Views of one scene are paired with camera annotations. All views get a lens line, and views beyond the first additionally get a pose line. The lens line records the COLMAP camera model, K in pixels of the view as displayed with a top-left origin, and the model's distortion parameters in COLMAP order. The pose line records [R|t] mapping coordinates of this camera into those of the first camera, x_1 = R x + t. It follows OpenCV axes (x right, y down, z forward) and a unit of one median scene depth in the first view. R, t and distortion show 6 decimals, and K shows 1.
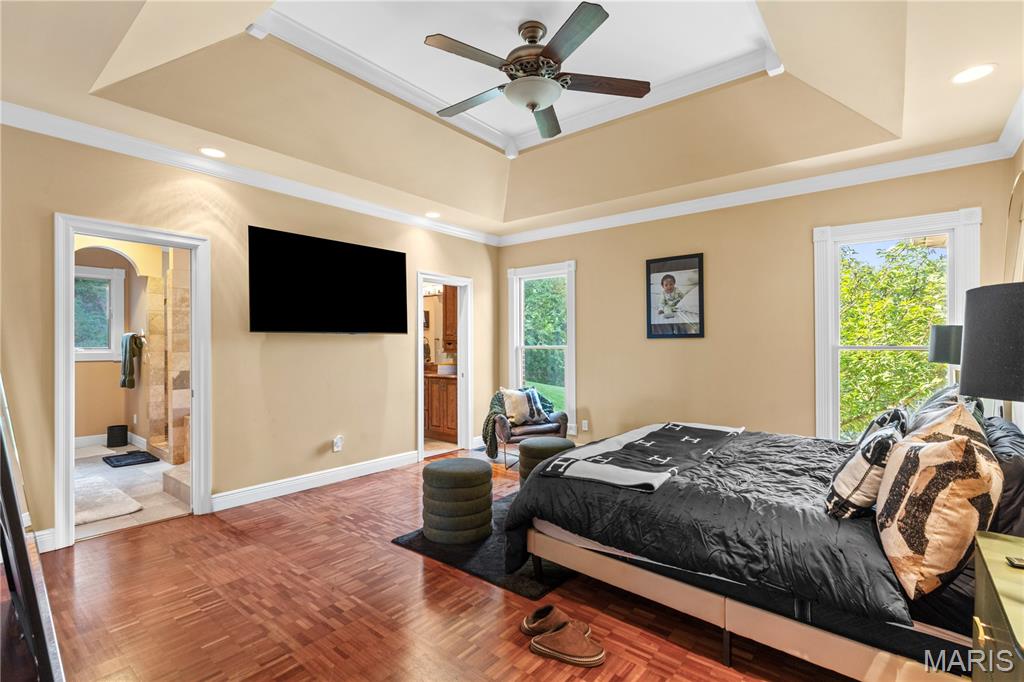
lens RADIAL K [[476.4, 0, 512.0], [0, 476.4, 346.9], [0, 0, 1]] dist [0.001855, 0.000413]
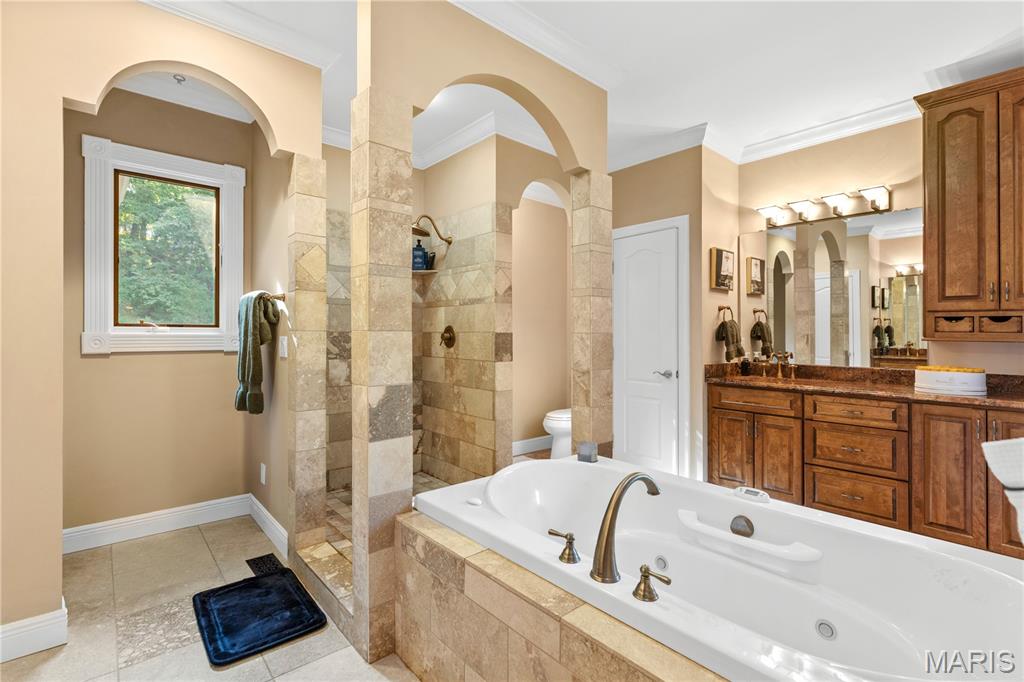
lens RADIAL K [[463.5, 0, 507.0], [0, 463.5, 339.5], [0, 0, 1]] dist [-0.003817, -0.000423]
pose [[0.986427, 0.007490, -0.164032, -0.494002], [-0.006314, 0.999950, 0.007691, 0.012139], [0.164082, -0.006551, 0.986425, 0.608535]]
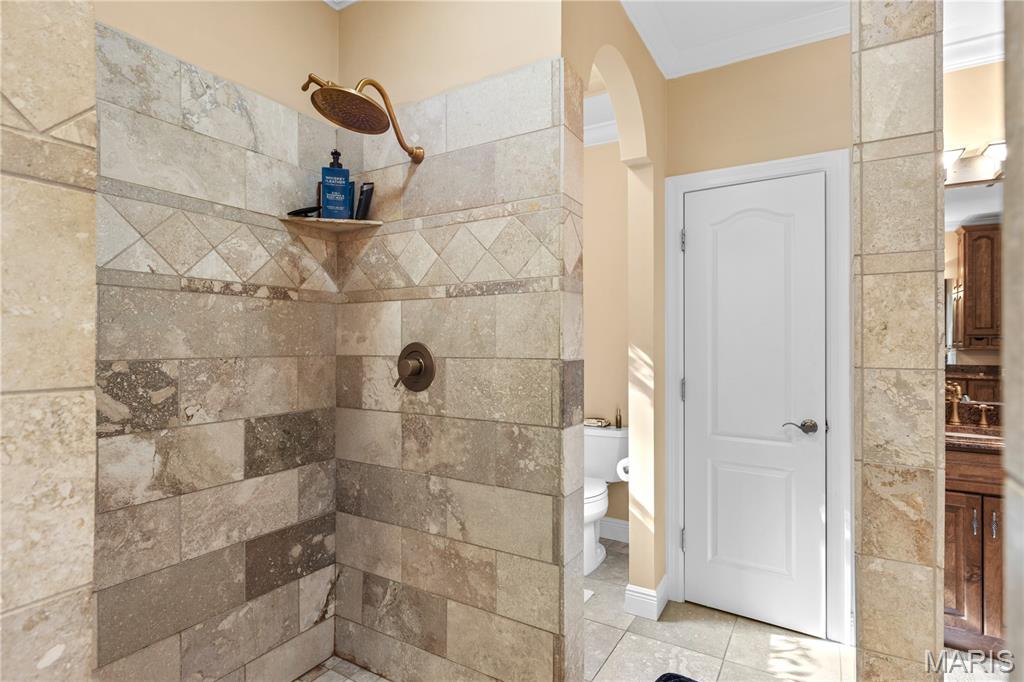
lens RADIAL K [[519.2, 0, 510.9], [0, 519.2, 342.2], [0, 0, 1]] dist [-0.003257, -0.000047]
pose [[0.988824, 0.002746, 0.149065, -0.661204], [-0.001733, 0.999975, -0.006928, 0.000821], [-0.149080, 0.006592, 0.988803, 0.887115]]
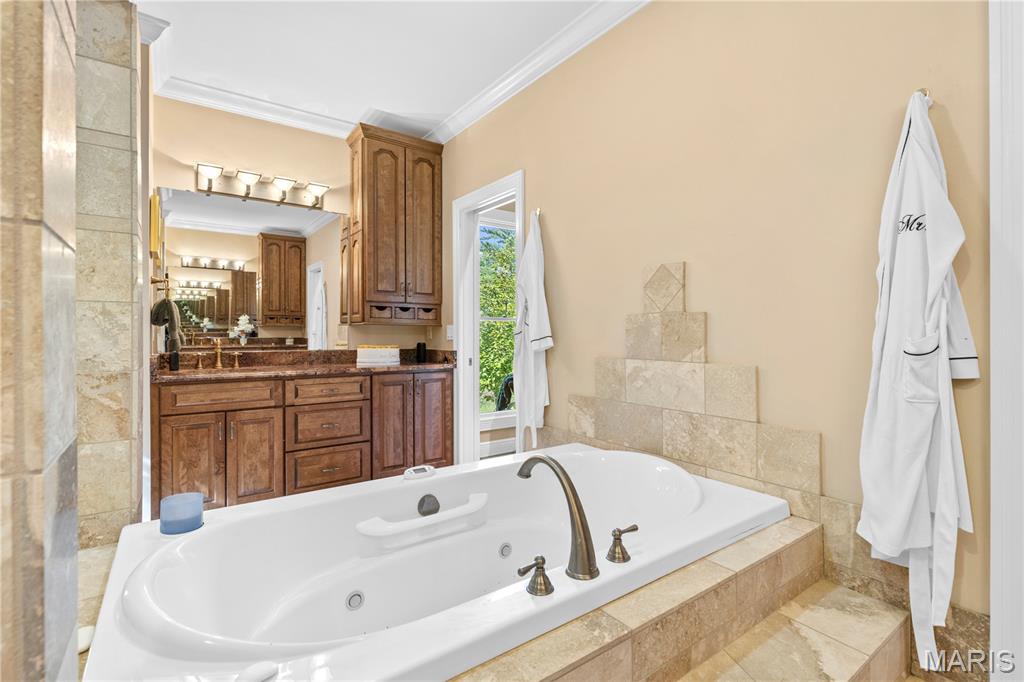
lens RADIAL K [[476.4, 0, 520.8], [0, 476.4, 332.9], [0, 0, 1]] dist [0.001855, 0.000413]
pose [[0.247888, 0.000450, 0.968789, -0.672111], [-0.000781, 1.000000, -0.000265, 0.024065], [-0.968788, -0.000691, 0.247888, 0.794331]]
